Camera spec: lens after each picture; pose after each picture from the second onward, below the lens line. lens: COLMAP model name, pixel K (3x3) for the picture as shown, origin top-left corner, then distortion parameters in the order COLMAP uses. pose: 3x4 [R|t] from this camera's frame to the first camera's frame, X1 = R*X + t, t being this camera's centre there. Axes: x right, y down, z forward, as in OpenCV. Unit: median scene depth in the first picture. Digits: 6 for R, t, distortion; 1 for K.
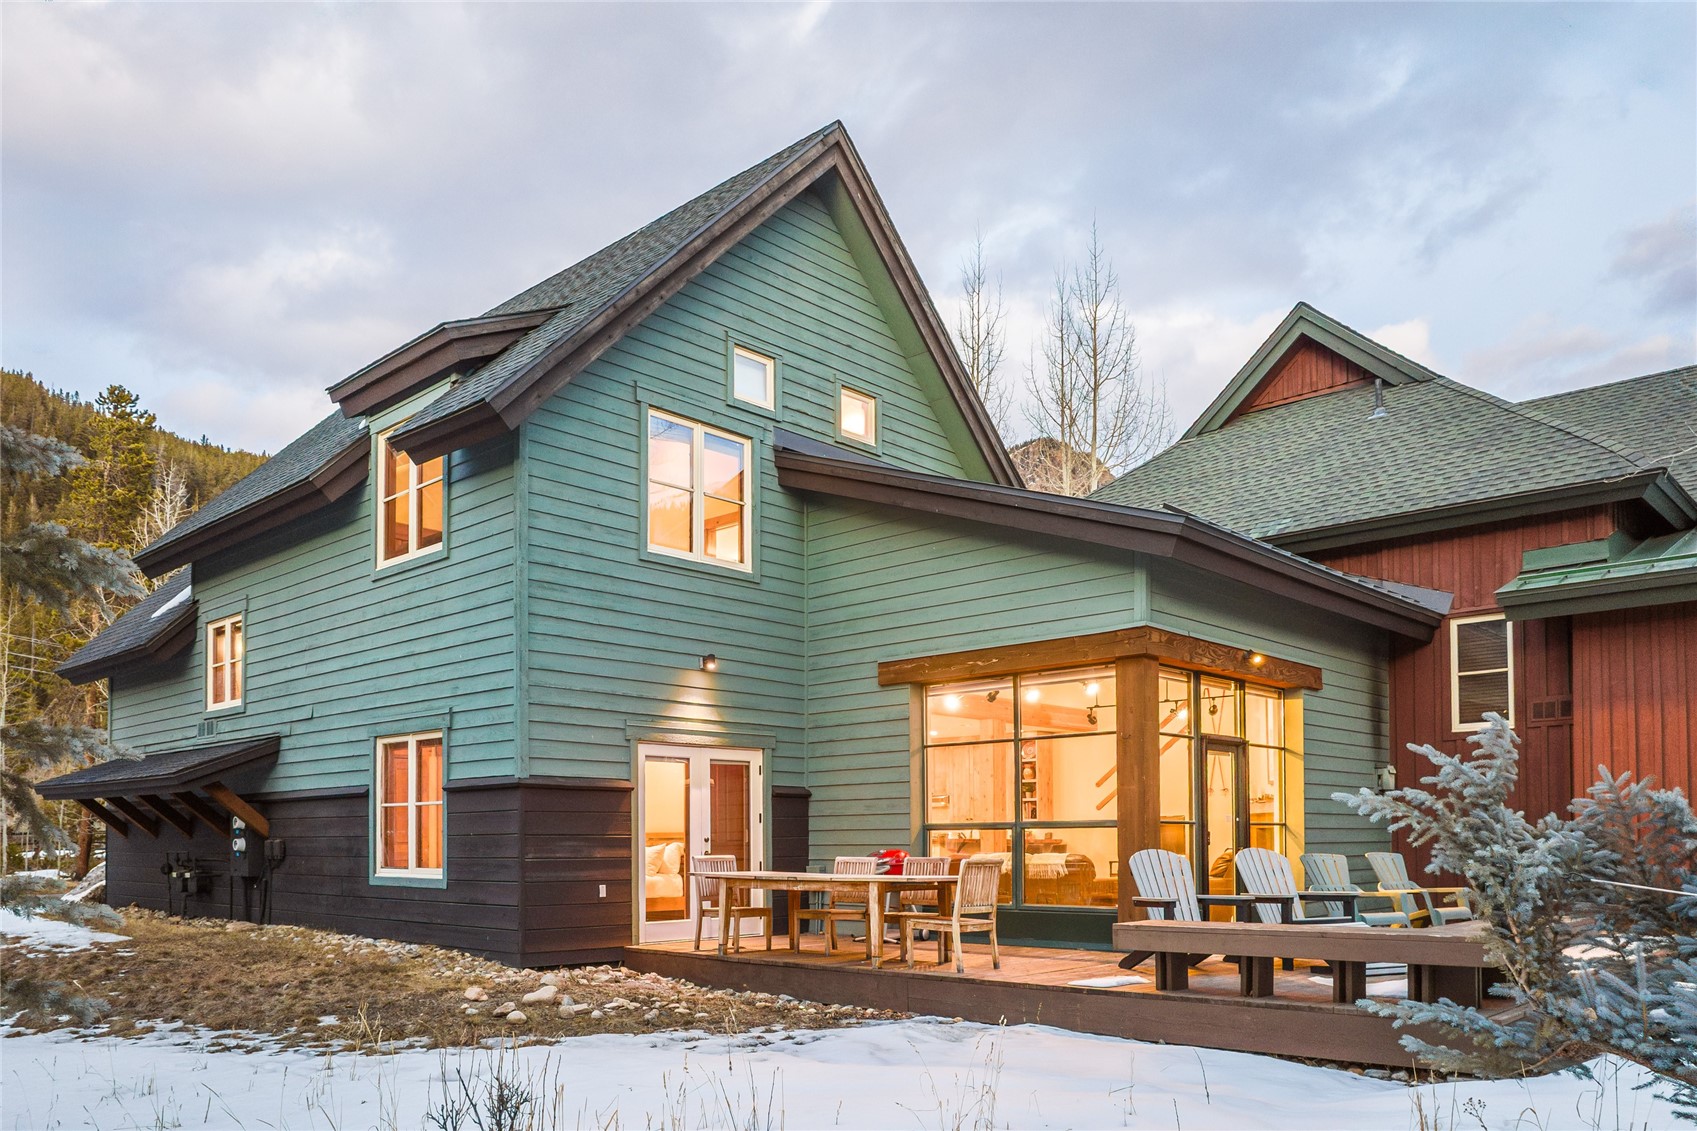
lens RADIAL K [[1208.1, 0, 860.8], [0, 1208.1, 805.7], [0, 0, 1]] dist [-0.030492, 0.005825]
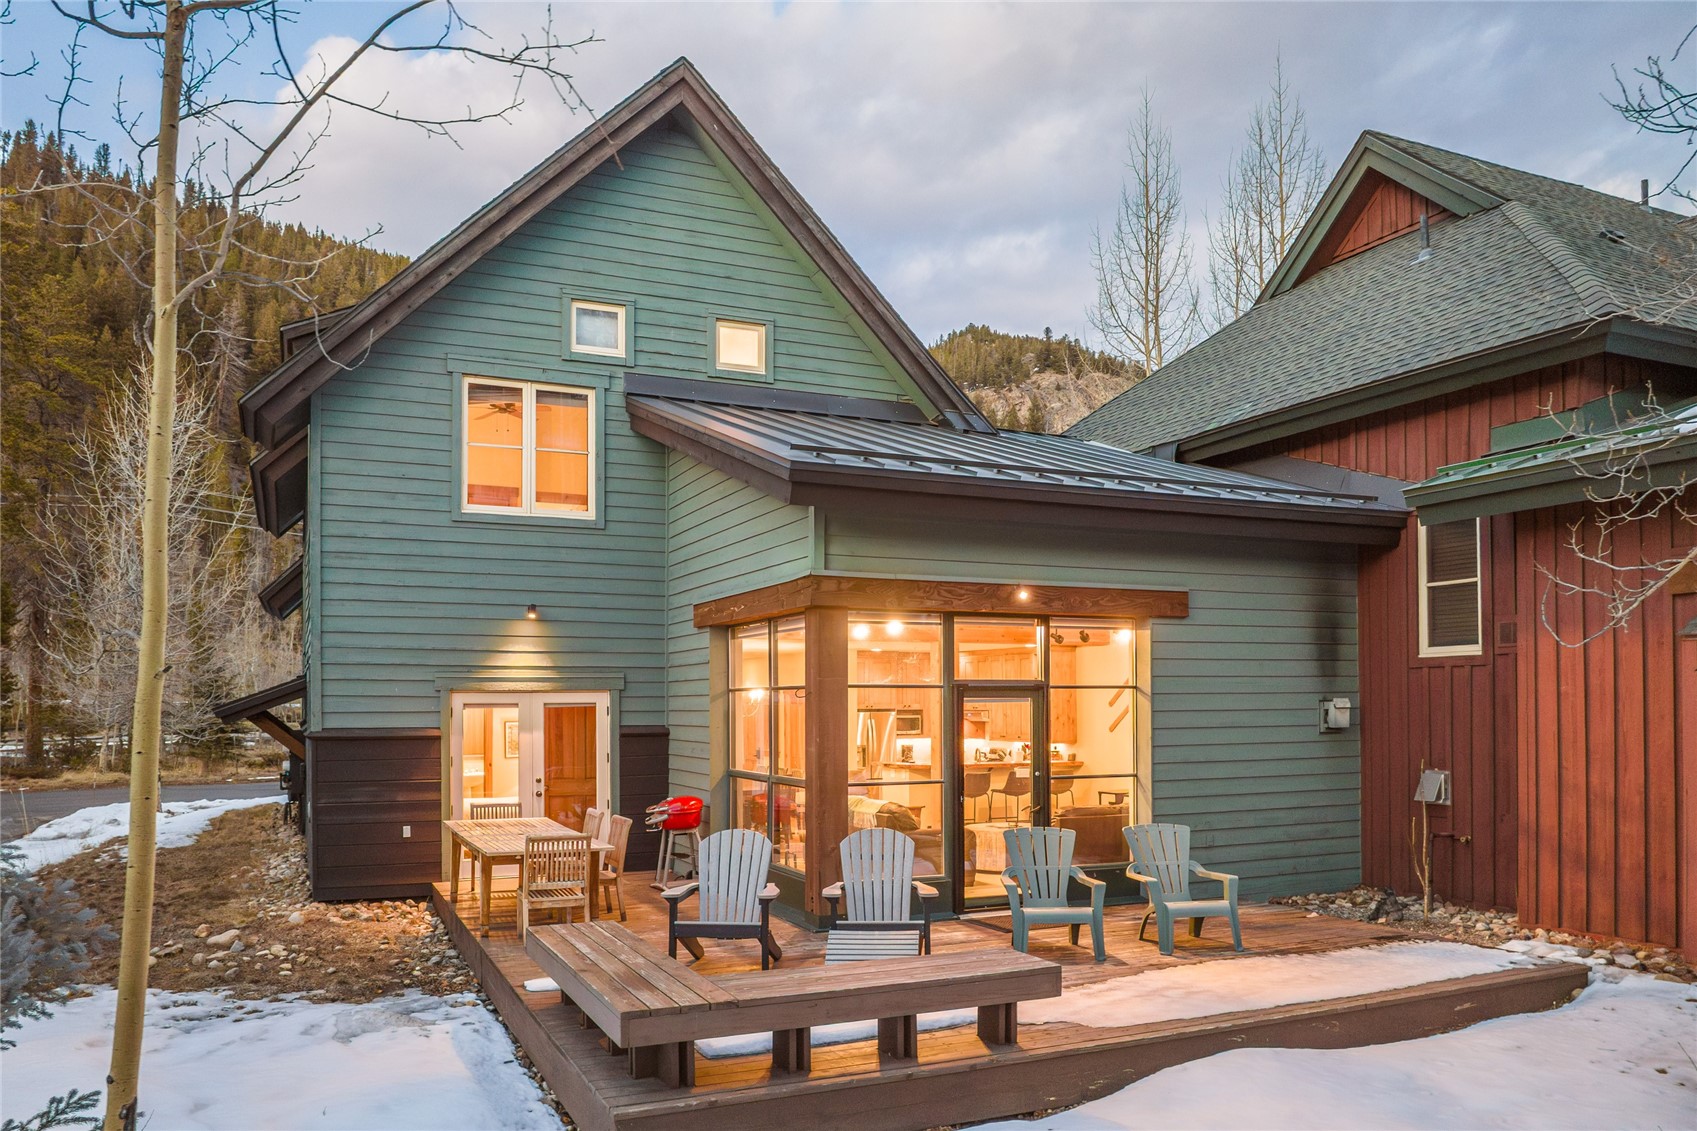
lens RADIAL K [[1208.1, 0, 837.0], [0, 1208.1, 689.3], [0, 0, 1]] dist [-0.030492, 0.005825]
pose [[0.932479, -0.004241, -0.361198, 0.471001], [0.008010, 0.999928, 0.008937, -0.055914], [0.361135, -0.011226, 0.932446, 0.114439]]
